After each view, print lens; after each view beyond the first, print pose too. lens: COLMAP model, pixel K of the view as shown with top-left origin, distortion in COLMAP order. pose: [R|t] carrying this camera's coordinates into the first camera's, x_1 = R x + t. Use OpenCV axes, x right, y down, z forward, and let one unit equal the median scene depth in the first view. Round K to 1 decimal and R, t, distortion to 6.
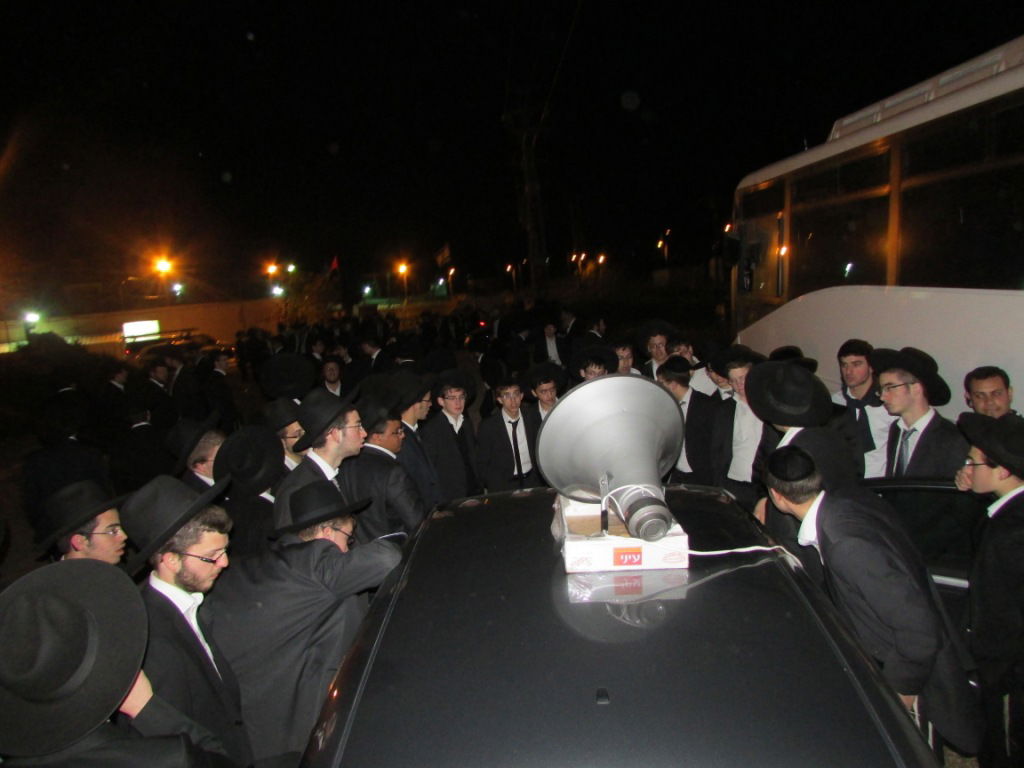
lens RADIAL K [[730.5, 0, 513.2], [0, 730.5, 374.0], [0, 0, 1]] dist [0.018742, -0.002533]
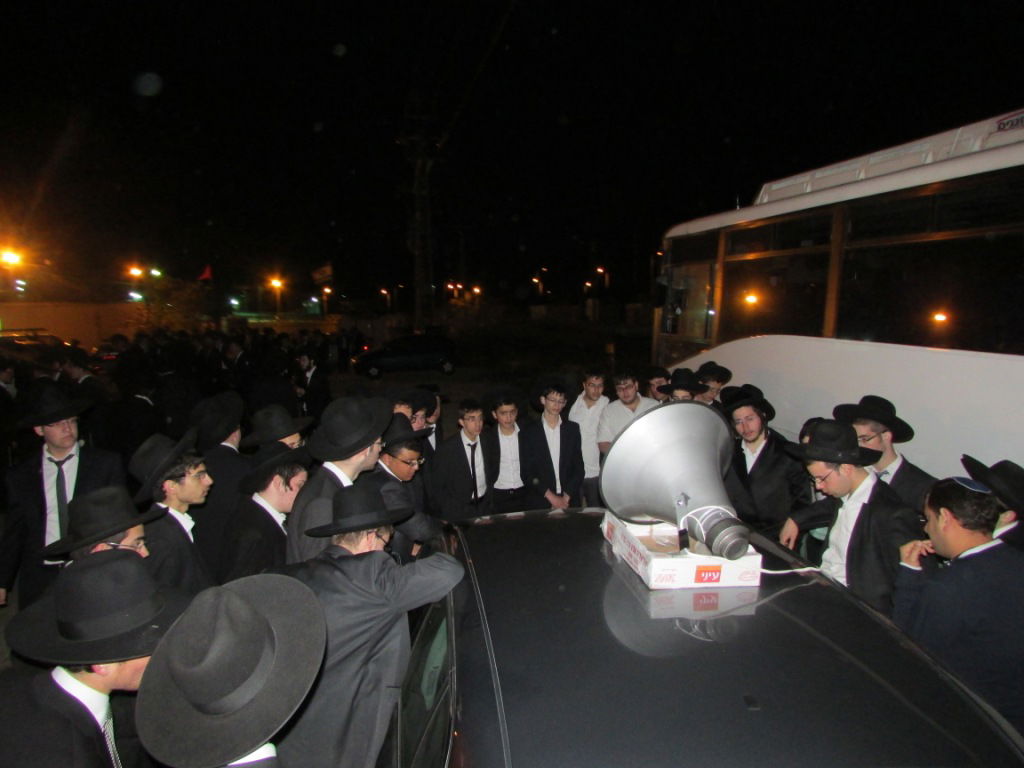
lens RADIAL K [[730.5, 0, 504.1], [0, 730.5, 363.9], [0, 0, 1]] dist [0.018742, -0.002533]
pose [[0.984218, 0.066784, 0.163873, -0.128259], [-0.058092, 0.996667, -0.057276, 0.009510], [-0.167152, 0.046852, 0.984817, -0.003362]]
